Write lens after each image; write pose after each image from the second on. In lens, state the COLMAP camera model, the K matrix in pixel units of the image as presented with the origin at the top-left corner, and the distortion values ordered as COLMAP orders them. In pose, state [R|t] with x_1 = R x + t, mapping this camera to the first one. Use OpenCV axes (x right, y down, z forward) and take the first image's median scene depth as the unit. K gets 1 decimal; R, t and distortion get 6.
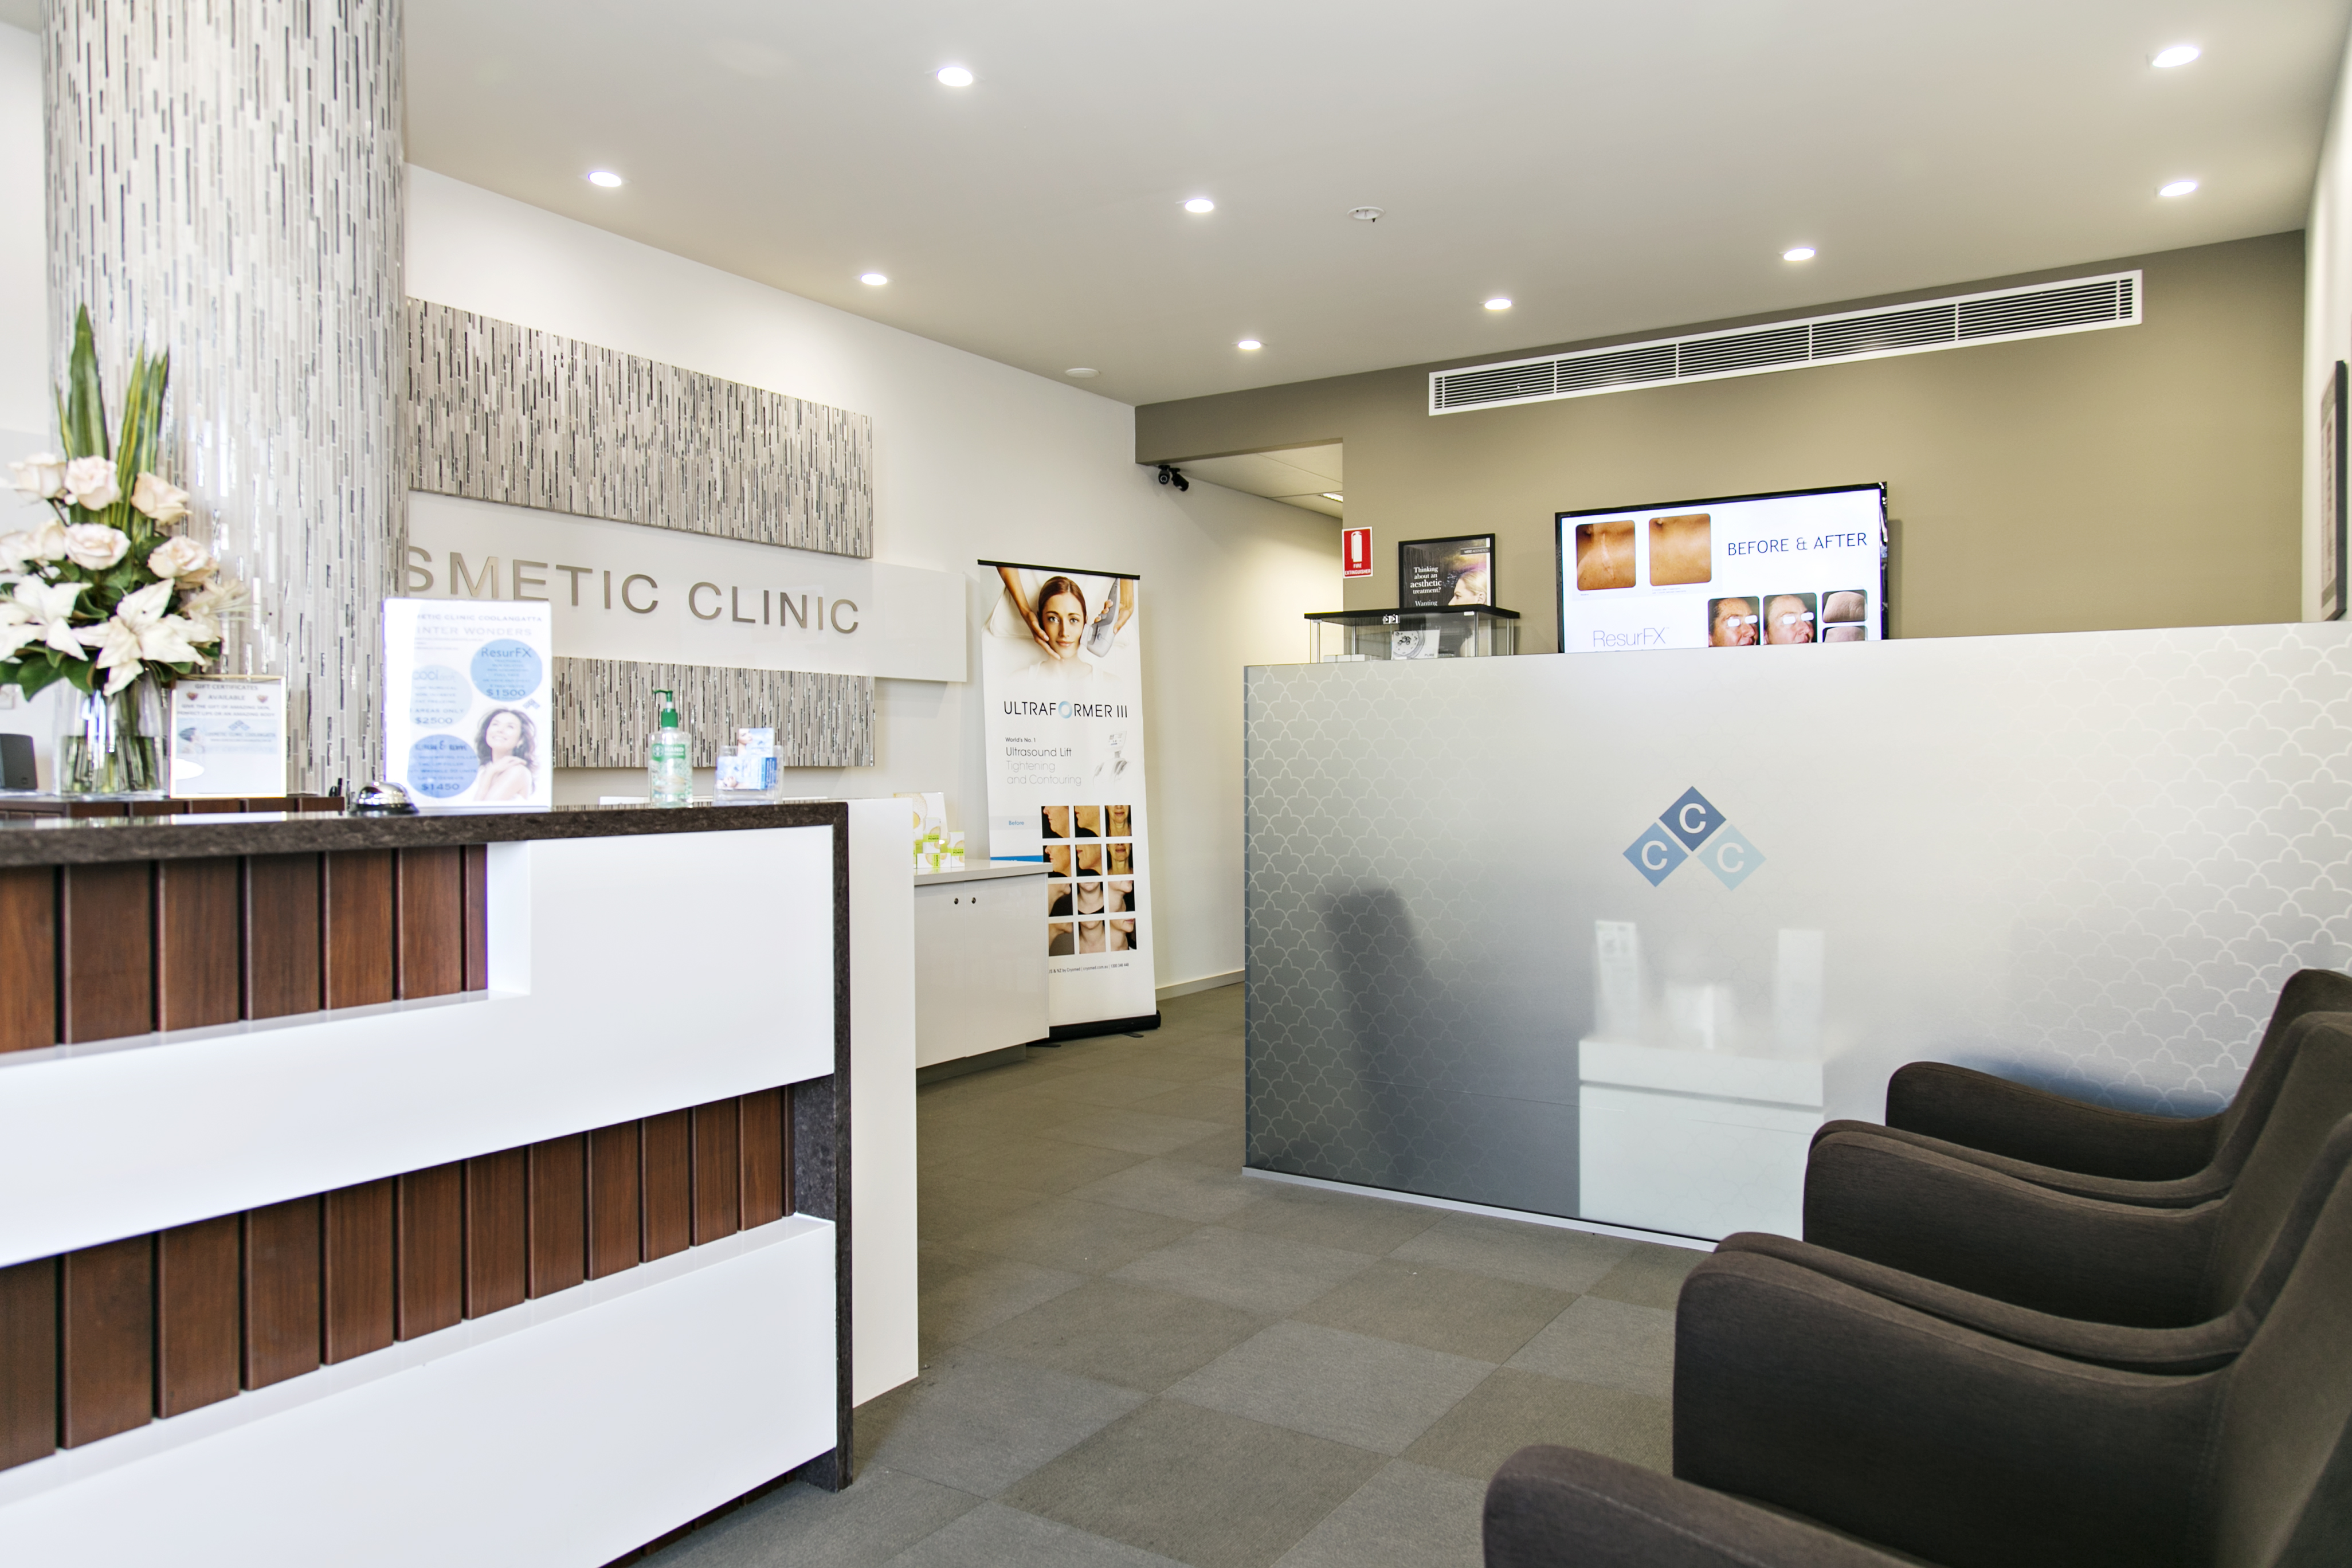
lens RADIAL K [[1676.8, 0, 1177.2], [0, 1676.8, 779.6], [0, 0, 1]] dist [0.008890, 0.004141]
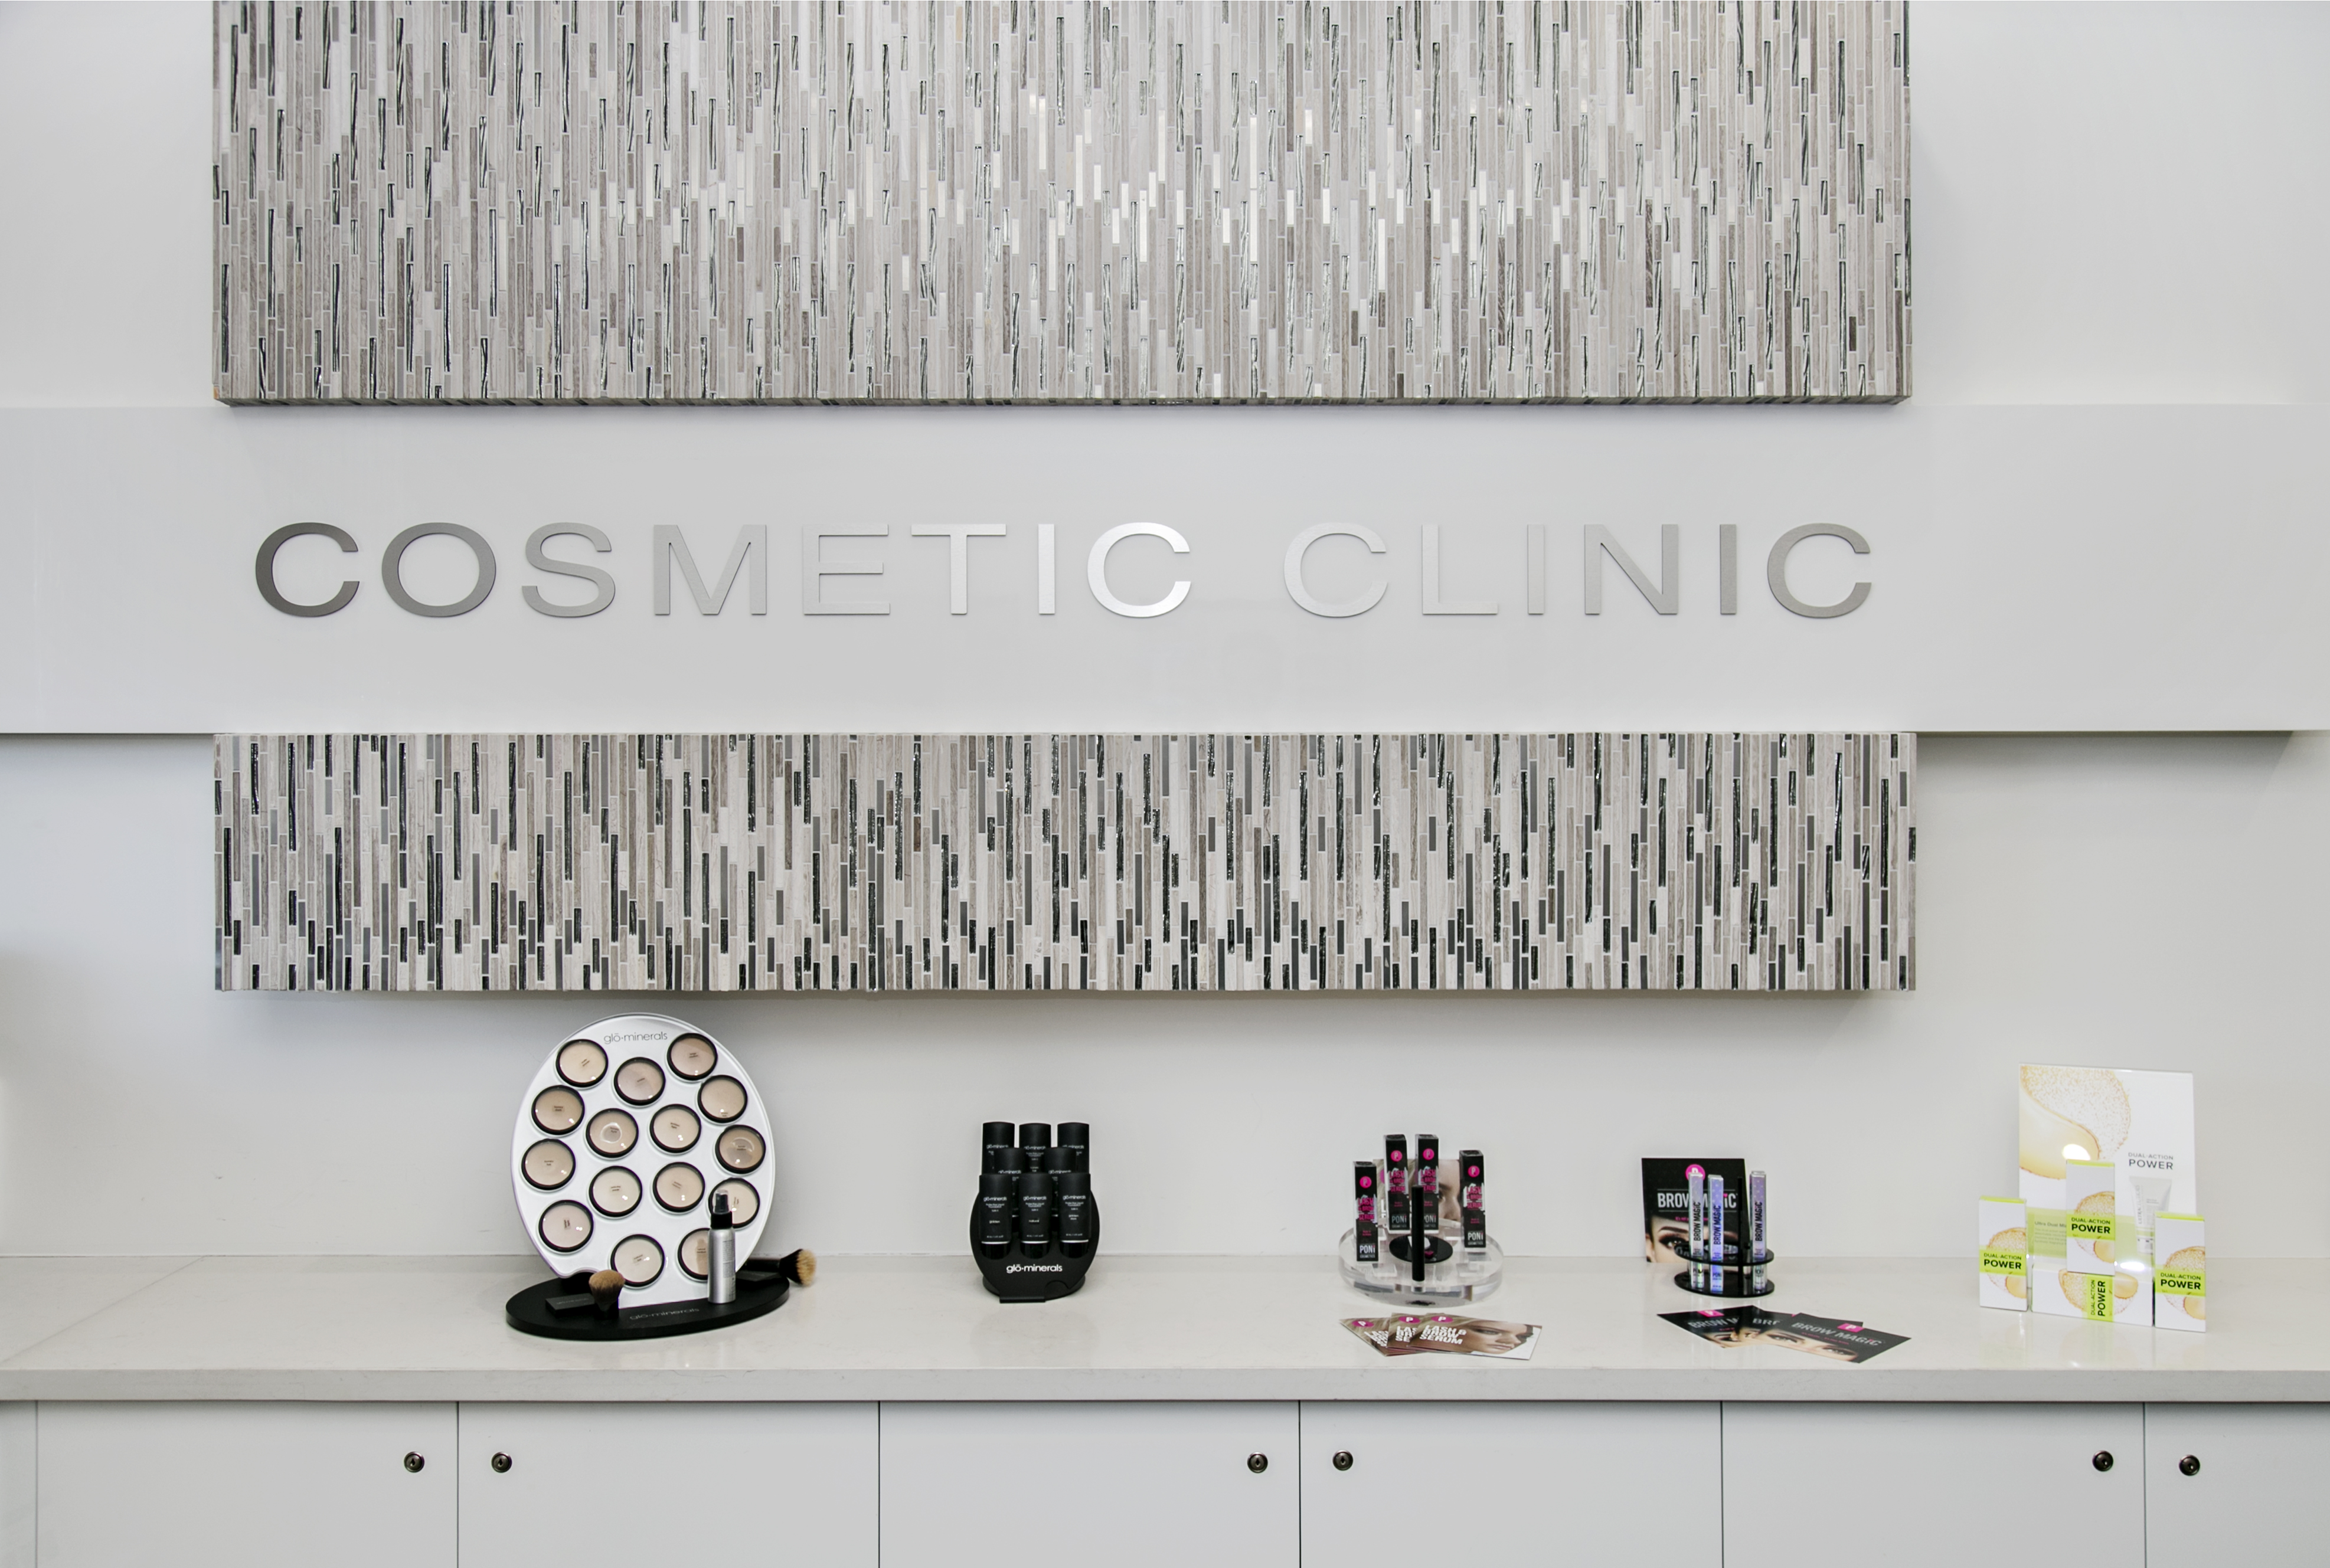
lens RADIAL K [[1808.9, 0, 1162.2], [0, 1808.9, 805.8], [0, 0, 1]] dist [0.005238, 0.000112]
pose [[0.528547, -0.001676, -0.848902, 0.058269], [-0.005837, 0.999967, -0.005609, -0.046253], [0.848884, 0.007920, 0.528520, 0.709535]]
